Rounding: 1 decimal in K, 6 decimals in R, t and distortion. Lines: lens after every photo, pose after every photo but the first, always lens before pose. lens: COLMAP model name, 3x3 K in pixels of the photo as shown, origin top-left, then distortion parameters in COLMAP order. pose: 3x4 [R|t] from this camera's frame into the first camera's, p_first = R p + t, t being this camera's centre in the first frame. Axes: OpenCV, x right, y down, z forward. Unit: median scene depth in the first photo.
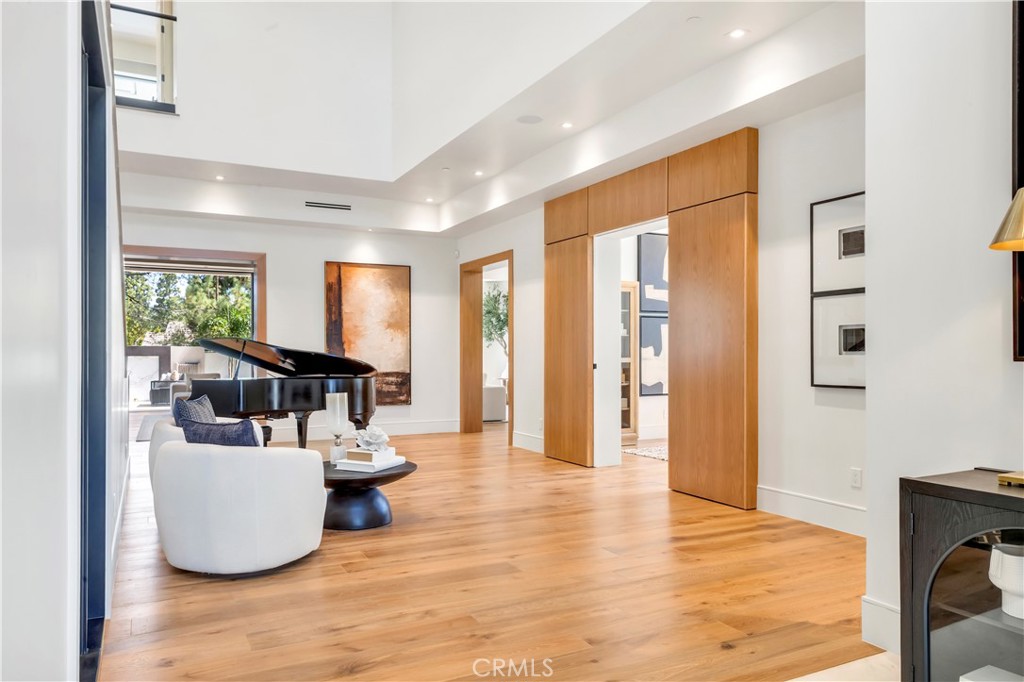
lens RADIAL K [[692.9, 0, 515.2], [0, 692.9, 340.4], [0, 0, 1]] dist [0.007858, -0.002966]
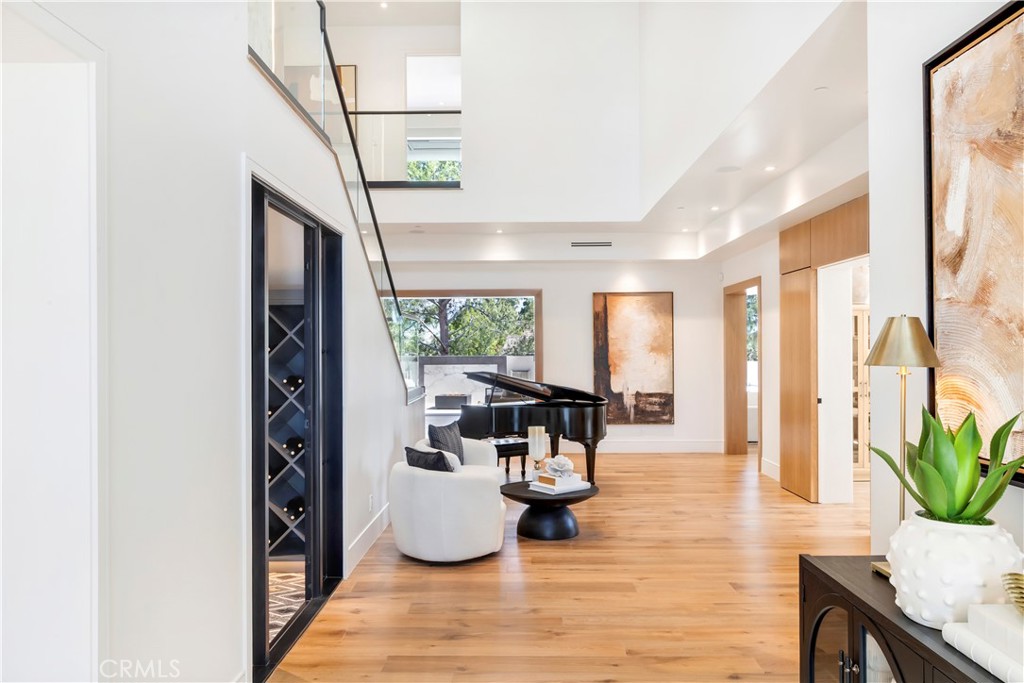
lens RADIAL K [[692.9, 0, 507.5], [0, 692.9, 343.0], [0, 0, 1]] dist [0.007858, -0.002966]
pose [[0.888875, -0.011542, -0.458004, 0.154486], [0.010457, 0.999933, -0.004904, -0.039715], [0.458030, -0.000430, 0.888936, -0.071982]]
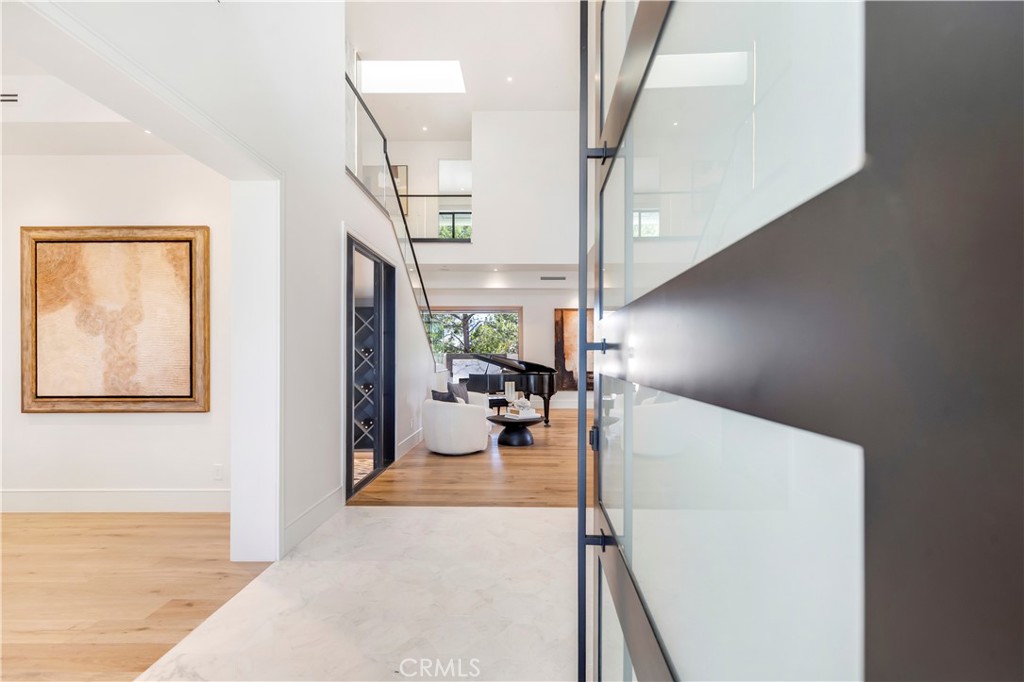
lens RADIAL K [[460.3, 0, 506.5], [0, 460.3, 346.8], [0, 0, 1]] dist [0.014924, -0.001268]
pose [[0.886198, -0.009272, -0.463214, 0.224028], [0.007413, 0.999956, -0.005835, -0.013389], [0.463247, 0.001738, 0.886227, -0.144106]]
